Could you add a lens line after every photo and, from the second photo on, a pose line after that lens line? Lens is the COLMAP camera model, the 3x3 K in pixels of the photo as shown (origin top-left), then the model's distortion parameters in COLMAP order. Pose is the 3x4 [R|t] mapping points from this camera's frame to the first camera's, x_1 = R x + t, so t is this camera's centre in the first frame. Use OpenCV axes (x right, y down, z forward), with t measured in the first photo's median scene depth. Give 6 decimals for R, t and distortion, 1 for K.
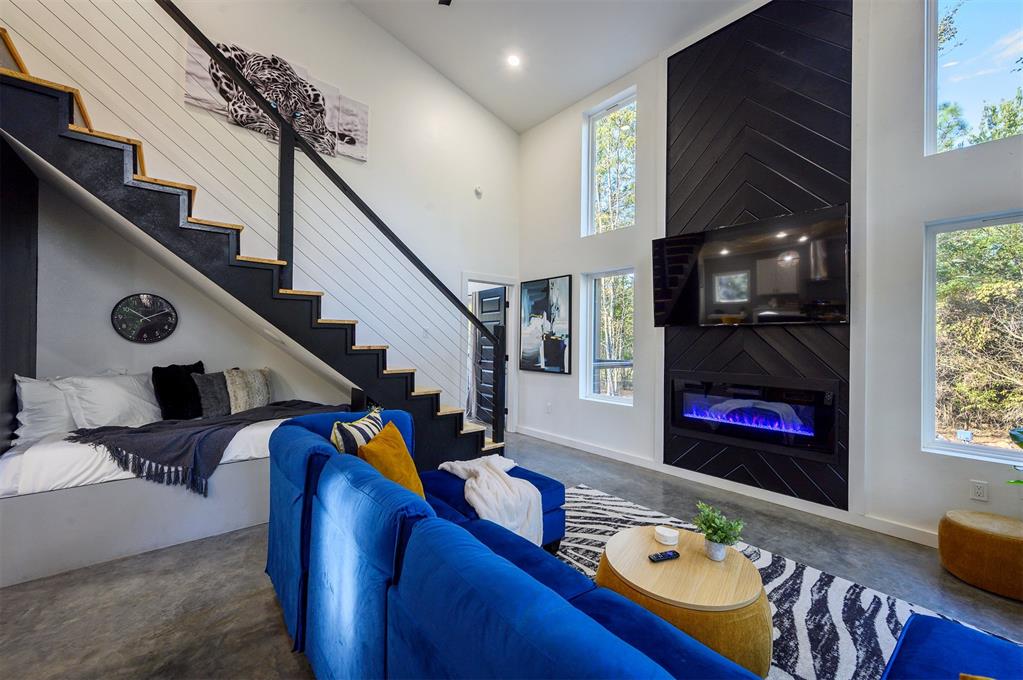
lens RADIAL K [[405.3, 0, 507.3], [0, 405.3, 339.8], [0, 0, 1]] dist [-0.003534, 0.000847]
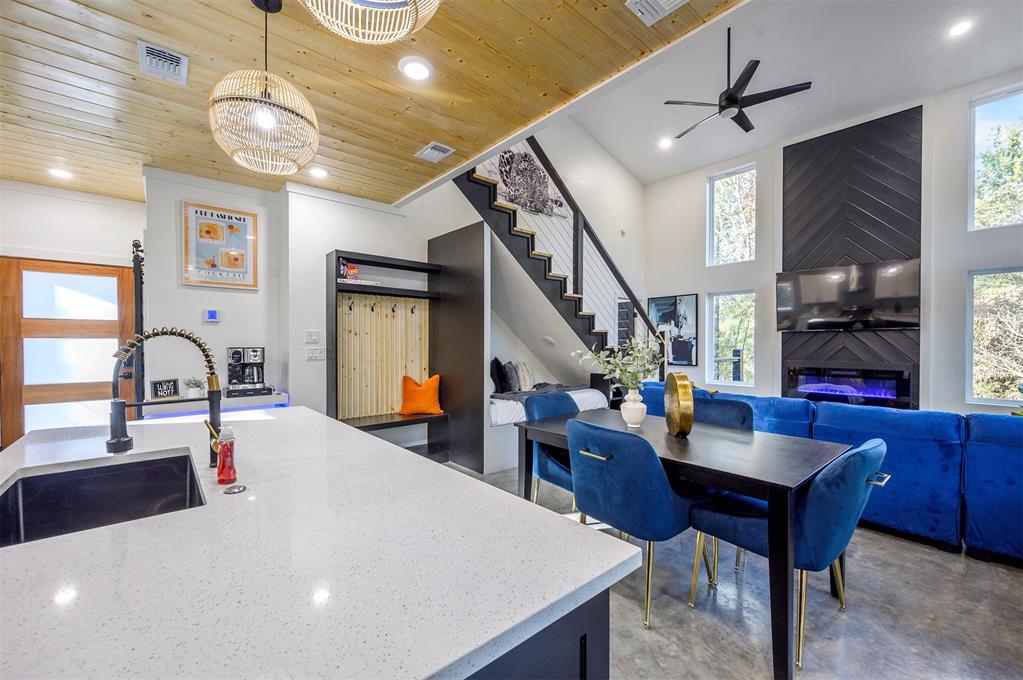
lens RADIAL K [[405.3, 0, 509.9], [0, 405.3, 347.1], [0, 0, 1]] dist [-0.003534, 0.000847]
pose [[0.999943, -0.010455, 0.001946, -0.483833], [0.010431, 0.999878, 0.011636, -0.001857], [-0.002067, -0.011615, 0.999930, -0.376955]]
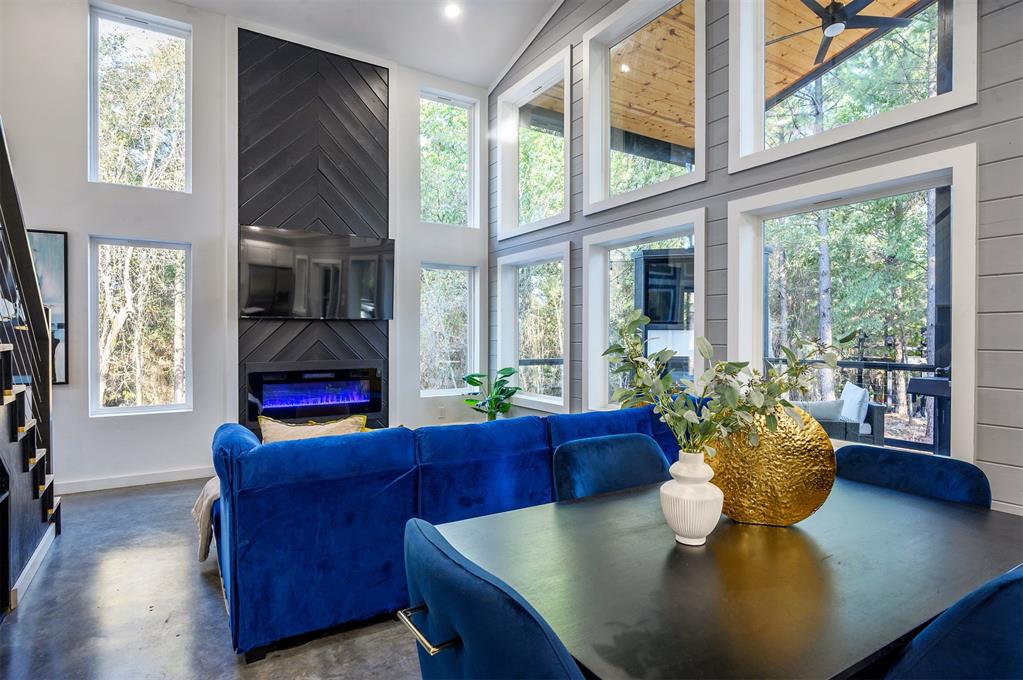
lens RADIAL K [[555.8, 0, 511.2], [0, 555.8, 338.2], [0, 0, 1]] dist [0.000880, -0.000160]
pose [[0.149154, -0.015441, 0.988693, -0.629738], [-0.000515, 0.999877, 0.015693, -0.003826], [-0.988814, -0.002850, 0.149127, 0.151896]]
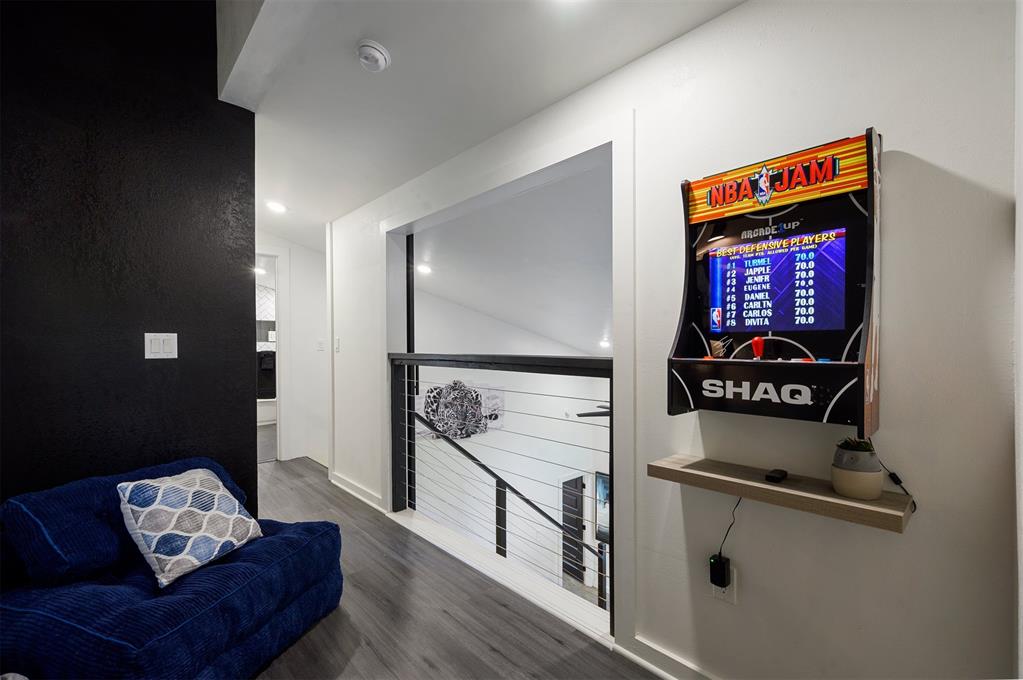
lens RADIAL K [[430.4, 0, 511.6], [0, 430.4, 350.8], [0, 0, 1]] dist [-0.000172, 0.000180]
pose [[0.998957, -0.010621, 0.044403, -0.332399], [0.010328, 0.999923, 0.006829, -0.614422], [-0.044472, -0.006364, 0.998990, -0.407839]]
